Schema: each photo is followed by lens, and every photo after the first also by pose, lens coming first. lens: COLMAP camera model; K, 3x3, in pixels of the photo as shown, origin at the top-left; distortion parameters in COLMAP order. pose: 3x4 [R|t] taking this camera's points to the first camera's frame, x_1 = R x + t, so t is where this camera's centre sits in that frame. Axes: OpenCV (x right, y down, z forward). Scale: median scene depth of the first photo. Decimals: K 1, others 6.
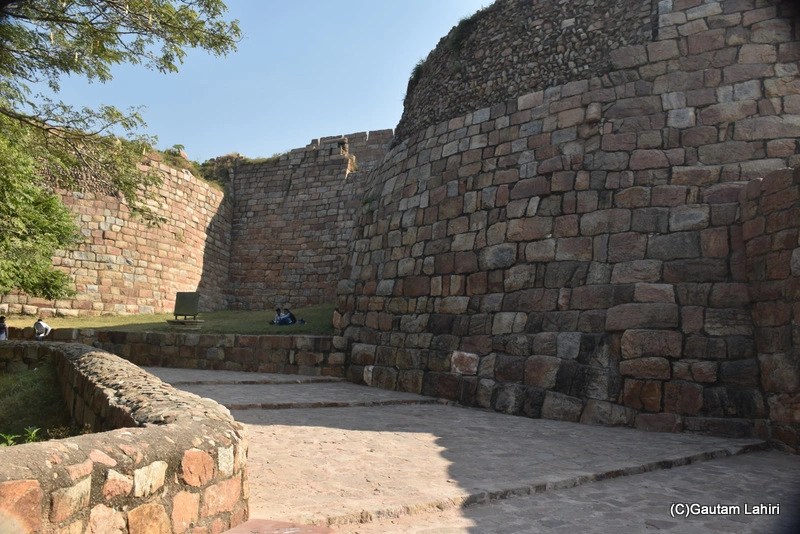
lens RADIAL K [[614.6, 0, 400.0], [0, 614.6, 267.0], [0, 0, 1]] dist [-0.115275, 0.007736]
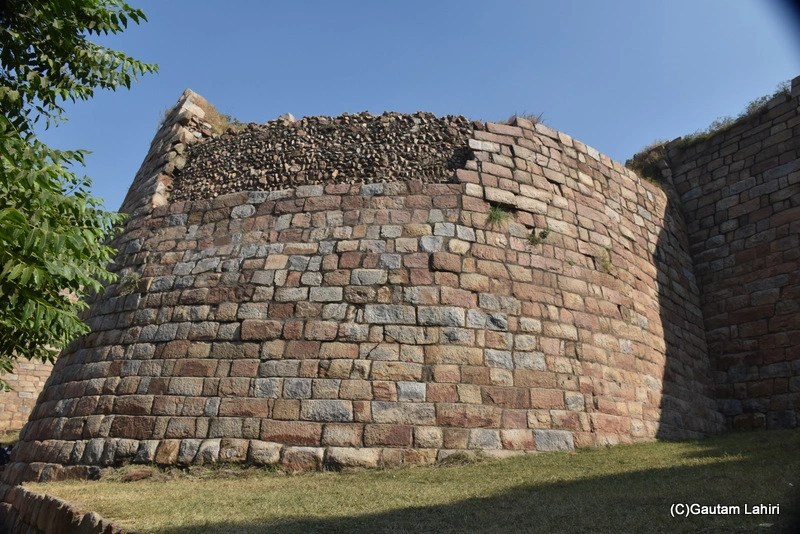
lens RADIAL K [[614.6, 0, 400.0], [0, 614.6, 267.0], [0, 0, 1]] dist [-0.115275, 0.007736]
pose [[0.827322, -0.196857, -0.526104, -0.282477], [0.069219, 0.965171, -0.252296, 0.054967], [0.557447, 0.172313, 0.812134, 0.625067]]
